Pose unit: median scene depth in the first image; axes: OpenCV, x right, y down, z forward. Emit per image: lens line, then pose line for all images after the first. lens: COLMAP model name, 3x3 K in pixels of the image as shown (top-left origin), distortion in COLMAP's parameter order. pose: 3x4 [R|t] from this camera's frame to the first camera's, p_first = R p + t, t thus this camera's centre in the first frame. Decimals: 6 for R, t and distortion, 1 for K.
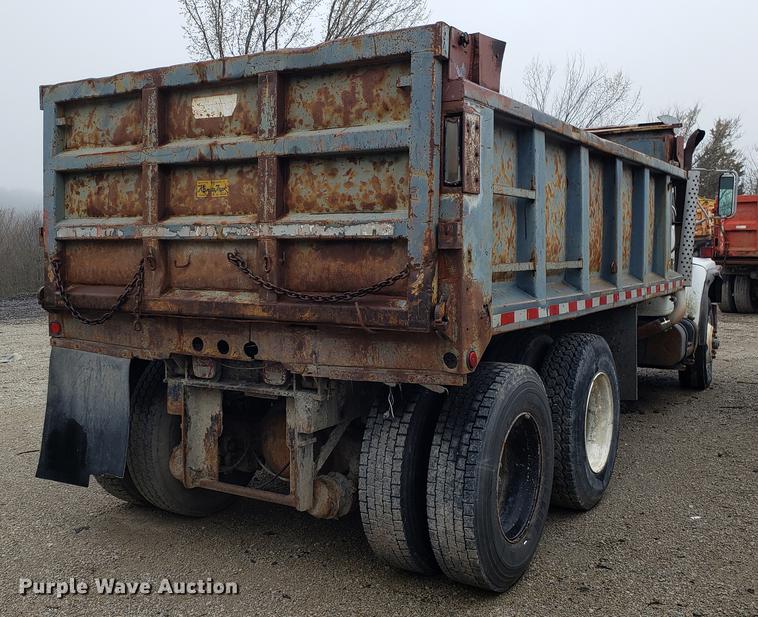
lens RADIAL K [[809.6, 0, 350.8], [0, 809.6, 295.3], [0, 0, 1]] dist [0.268281, -0.868131]
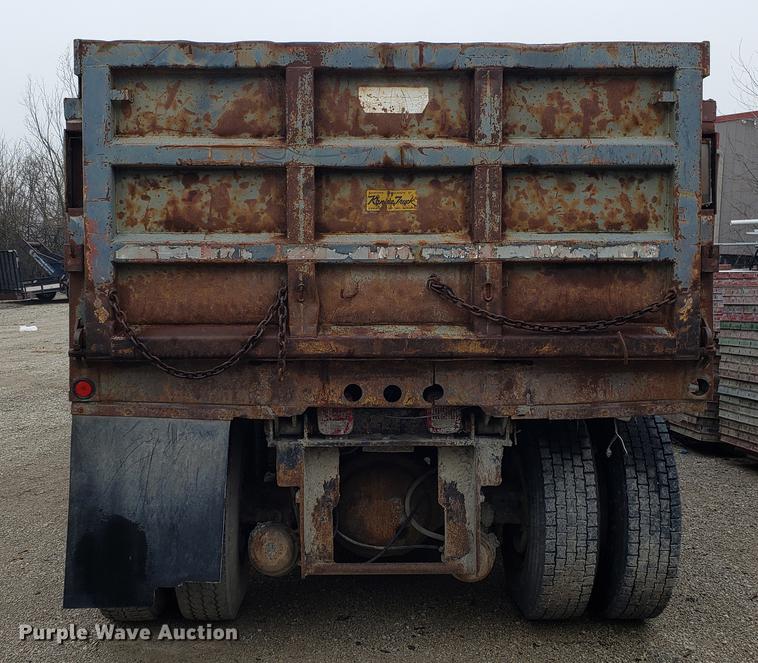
lens RADIAL K [[890.6, 0, 366.3], [0, 890.6, 313.0], [0, 0, 1]] dist [0.325613, -1.225052]
pose [[0.832112, -0.031829, 0.553693, -0.688361], [0.034839, 0.999380, 0.005092, -0.023616], [-0.553512, 0.015053, 0.832705, 0.270049]]
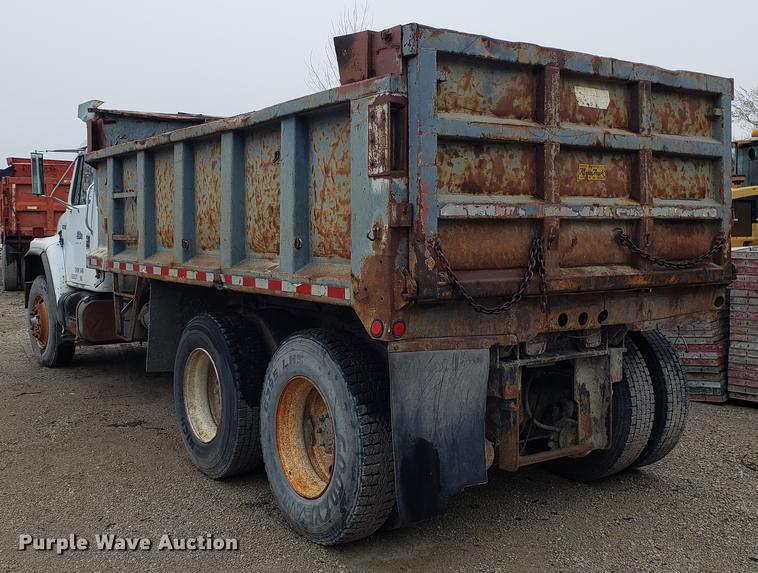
lens RADIAL K [[789.8, 0, 377.6], [0, 789.8, 259.9], [0, 0, 1]] dist [0.204115, -0.601214]
pose [[0.392996, -0.040132, 0.918664, -1.257946], [0.056372, 0.998220, 0.019492, -0.051067], [-0.917811, 0.044127, 0.394558, 0.846393]]
